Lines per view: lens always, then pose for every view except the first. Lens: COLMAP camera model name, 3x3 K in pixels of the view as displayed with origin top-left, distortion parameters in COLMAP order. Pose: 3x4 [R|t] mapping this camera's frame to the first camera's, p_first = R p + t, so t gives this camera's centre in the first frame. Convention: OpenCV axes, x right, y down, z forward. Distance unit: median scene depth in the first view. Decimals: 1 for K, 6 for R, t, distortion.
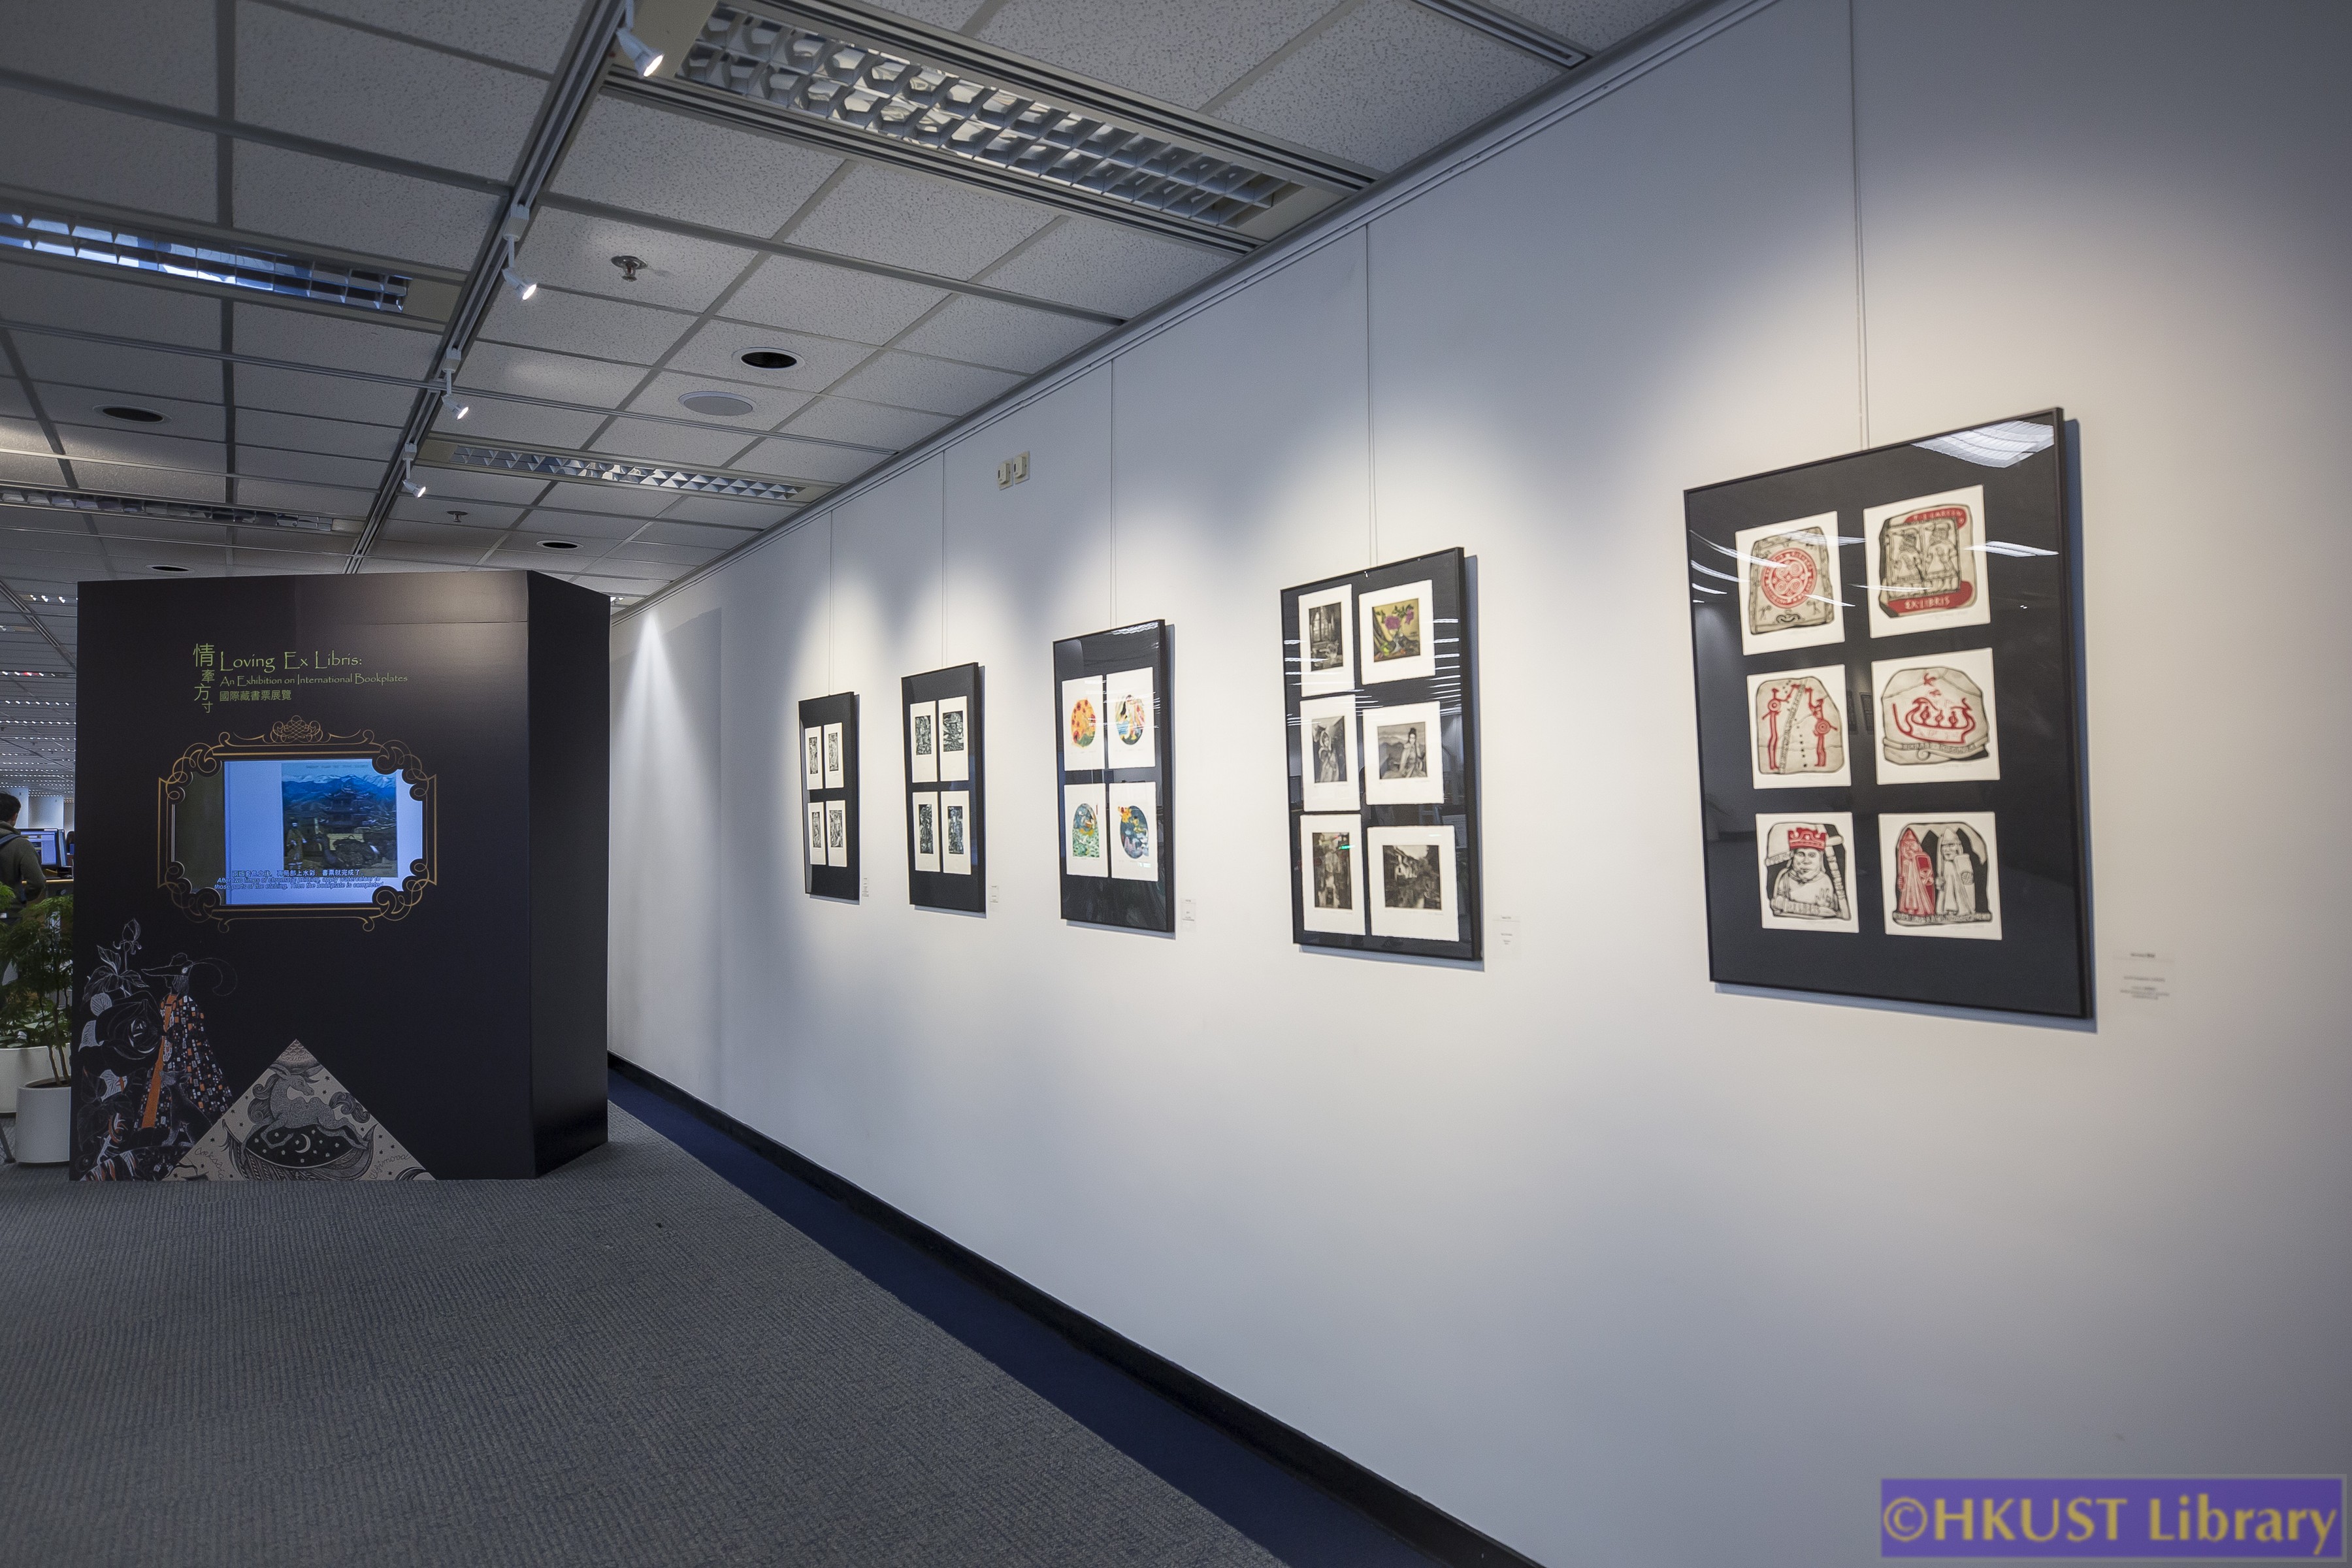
lens RADIAL K [[1500.3, 0, 1176.0], [0, 1500.3, 784.0], [0, 0, 1]] dist [-0.002783, -0.000159]
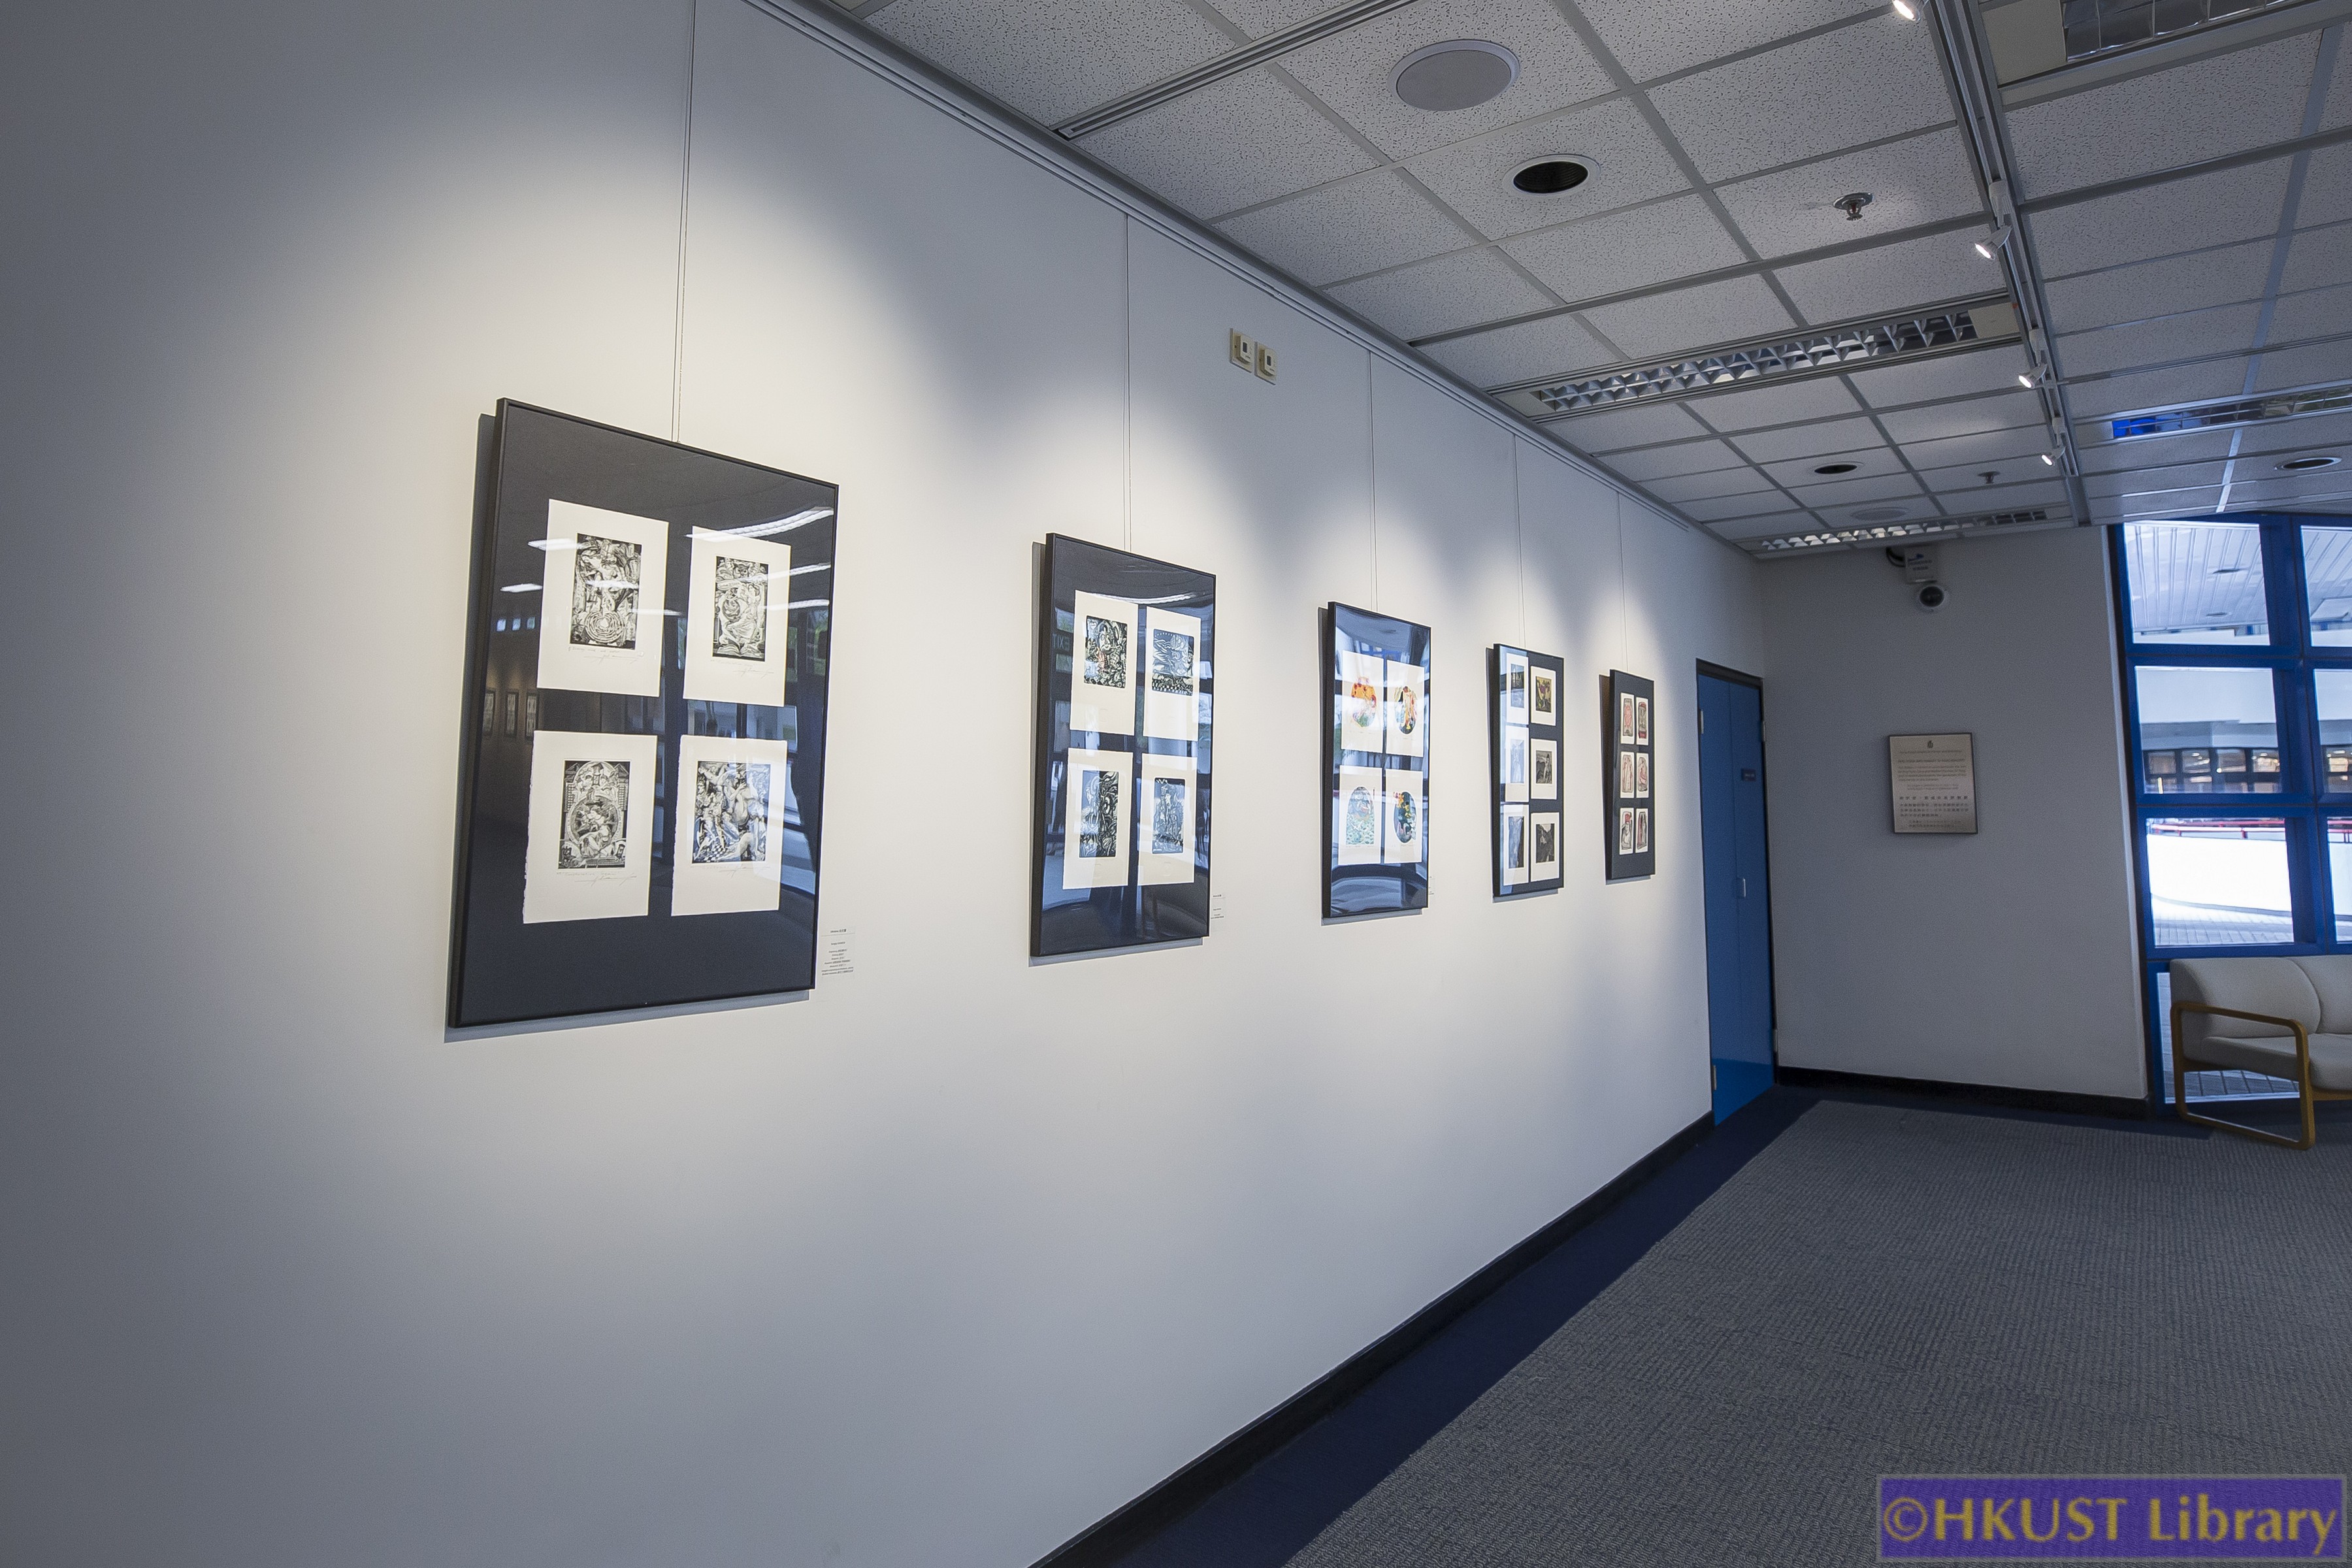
lens RADIAL K [[1296.0, 0, 1177.6], [0, 1296.0, 661.6], [0, 0, 1]] dist [-0.043495, 0.000339]
pose [[-0.342910, 0.107088, 0.933244, -0.767302], [-0.031505, 0.991611, -0.125362, 0.039459], [-0.938840, -0.072389, -0.336659, 1.356210]]
